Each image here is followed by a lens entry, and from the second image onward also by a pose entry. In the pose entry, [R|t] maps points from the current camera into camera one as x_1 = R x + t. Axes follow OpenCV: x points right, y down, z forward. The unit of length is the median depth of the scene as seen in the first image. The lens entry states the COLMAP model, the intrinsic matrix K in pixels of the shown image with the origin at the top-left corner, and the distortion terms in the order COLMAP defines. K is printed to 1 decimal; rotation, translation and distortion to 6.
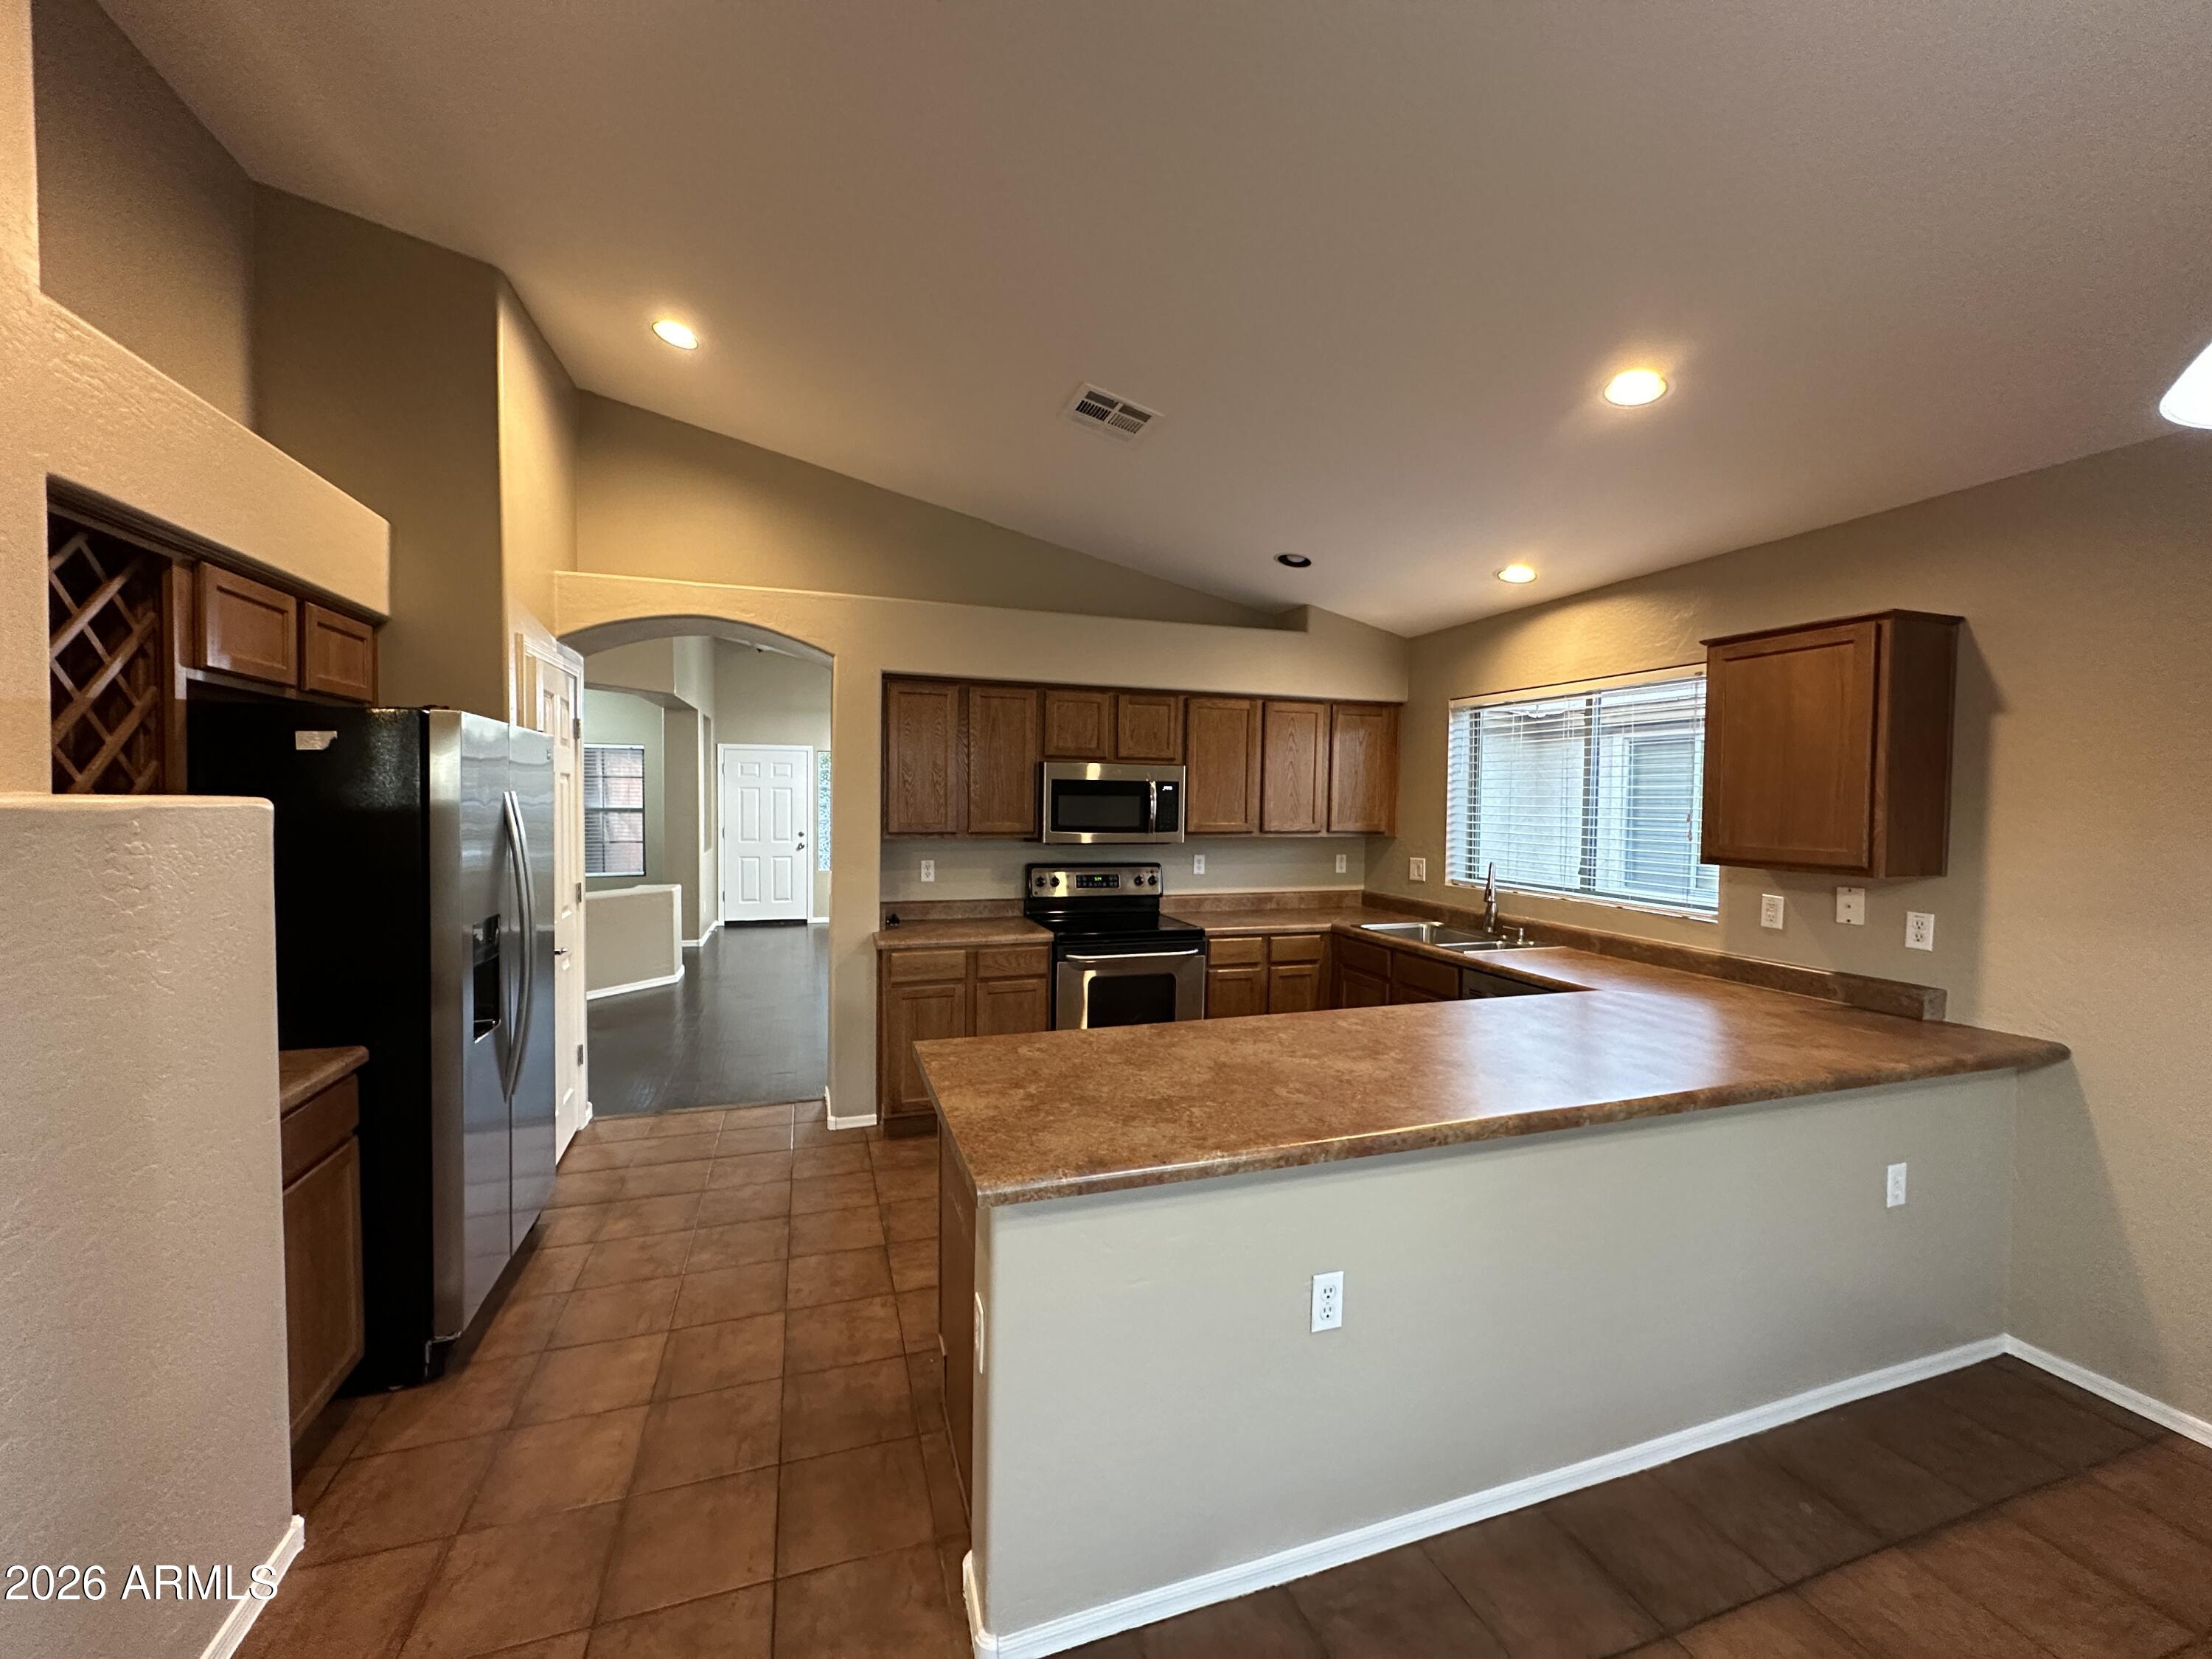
lens RADIAL K [[879.9, 0, 1105.9], [0, 879.9, 827.6], [0, 0, 1]] dist [-0.002624, 0.001166]
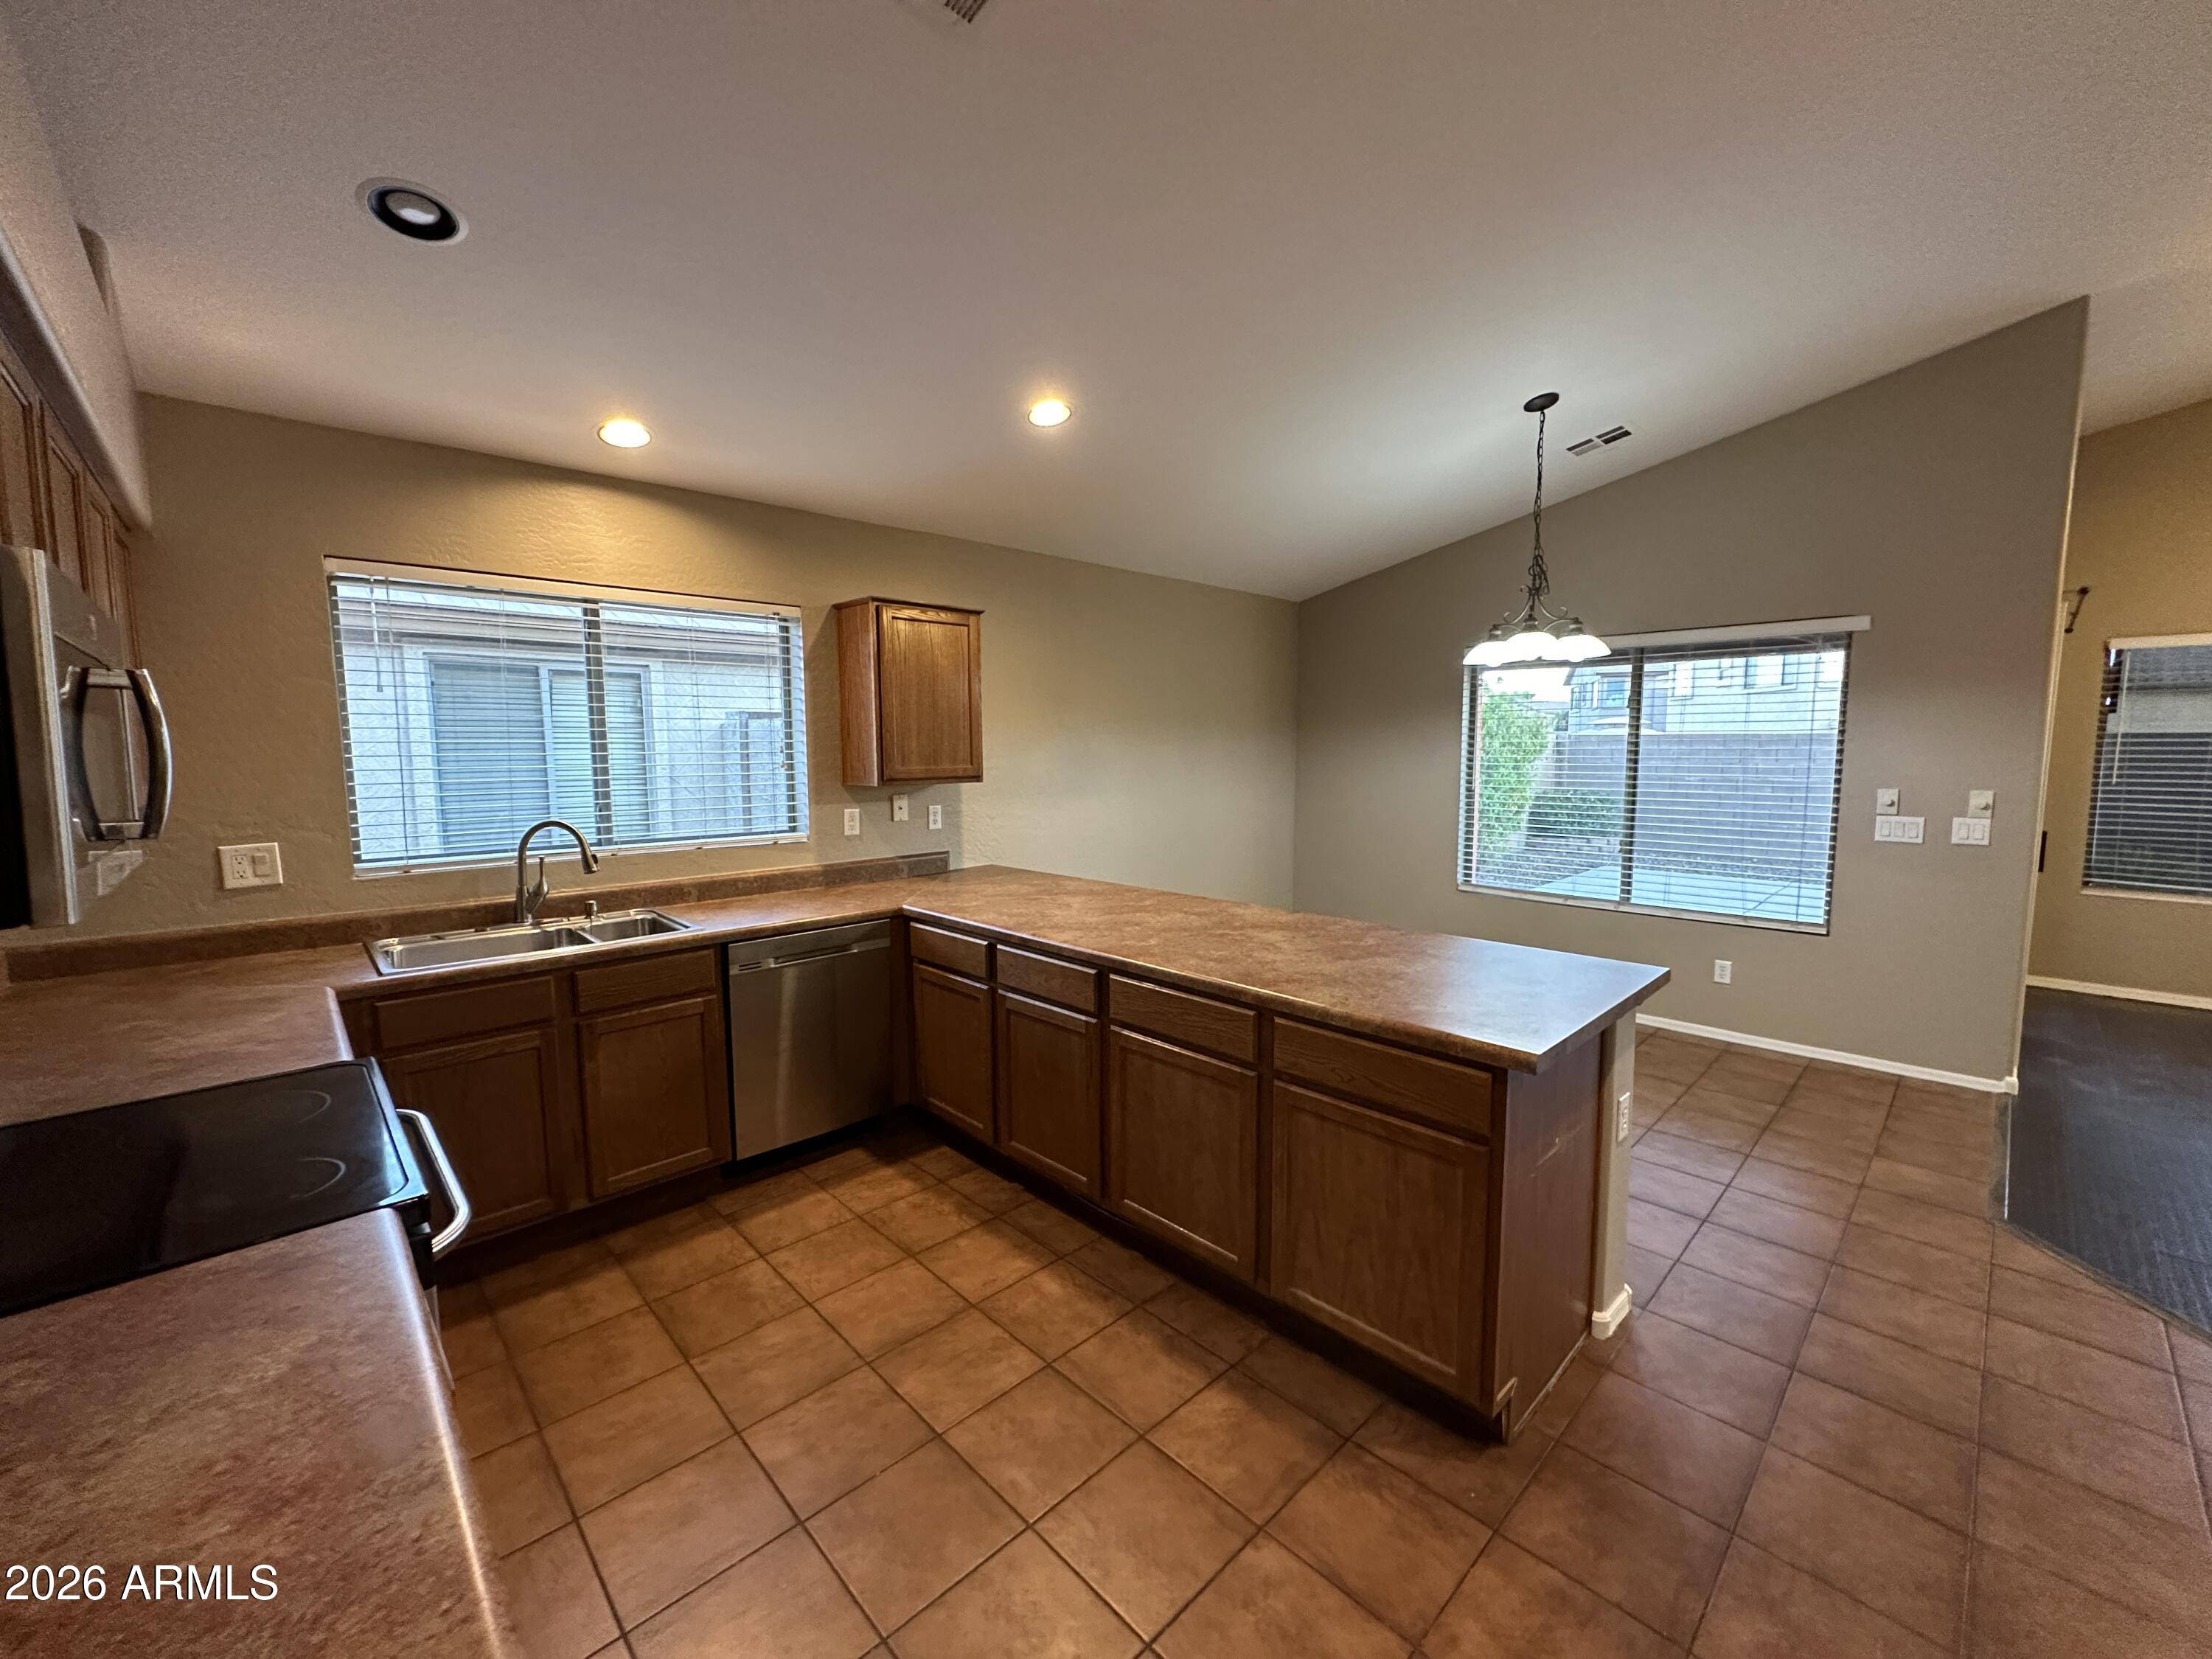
lens RADIAL K [[879.9, 0, 1101.3], [0, 879.9, 831.8], [0, 0, 1]] dist [-0.002624, 0.001166]
pose [[-0.423000, -0.098570, 0.900752, -0.367896], [0.030780, 0.991929, 0.123002, -0.024066], [-0.905607, 0.079755, -0.416552, 0.842181]]
